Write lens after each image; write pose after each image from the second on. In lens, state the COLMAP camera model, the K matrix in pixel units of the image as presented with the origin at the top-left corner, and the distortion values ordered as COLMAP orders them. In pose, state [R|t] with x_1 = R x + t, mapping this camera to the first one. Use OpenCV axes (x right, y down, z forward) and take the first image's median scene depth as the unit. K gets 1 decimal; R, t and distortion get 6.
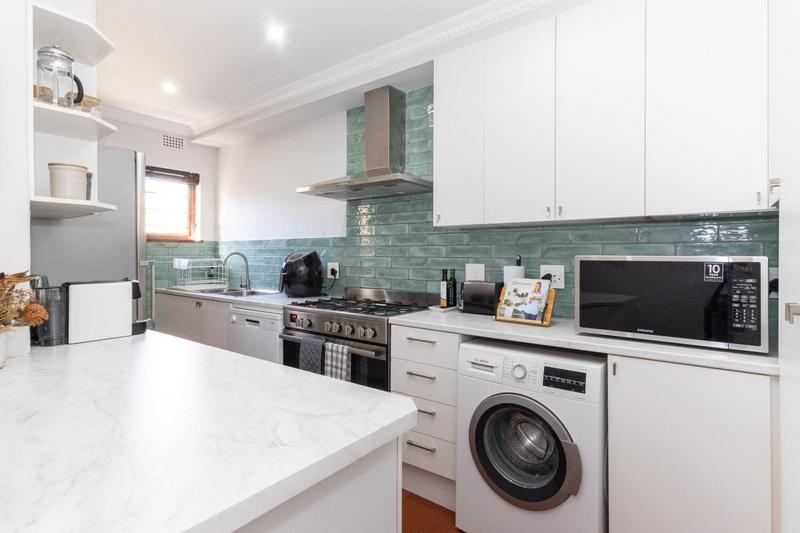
lens RADIAL K [[409.9, 0, 400.0], [0, 409.9, 266.5], [0, 0, 1]] dist [0.037407, -0.000283]
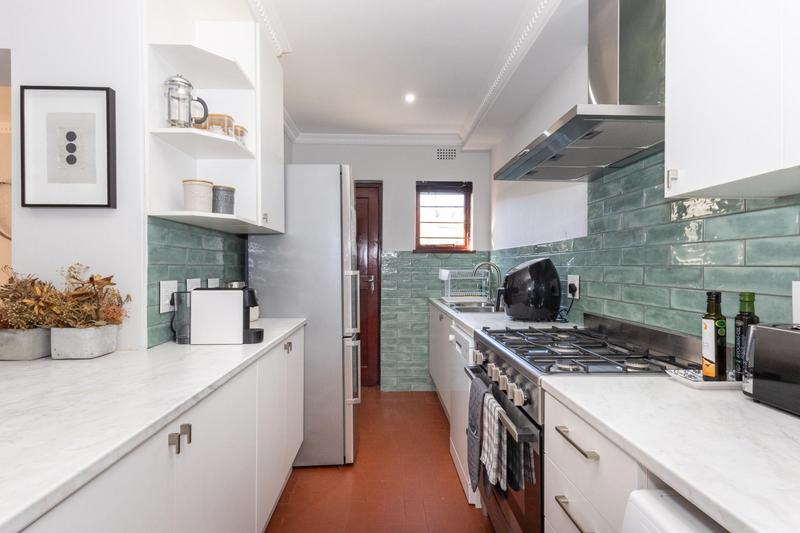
lens RADIAL K [[409.9, 0, 400.0], [0, 409.9, 266.5], [0, 0, 1]] dist [0.037407, -0.000283]
pose [[0.641225, -0.002016, -0.767350, 0.187488], [-0.022215, 0.999529, -0.021189, -0.002978], [0.767031, 0.030633, 0.640878, 0.349284]]
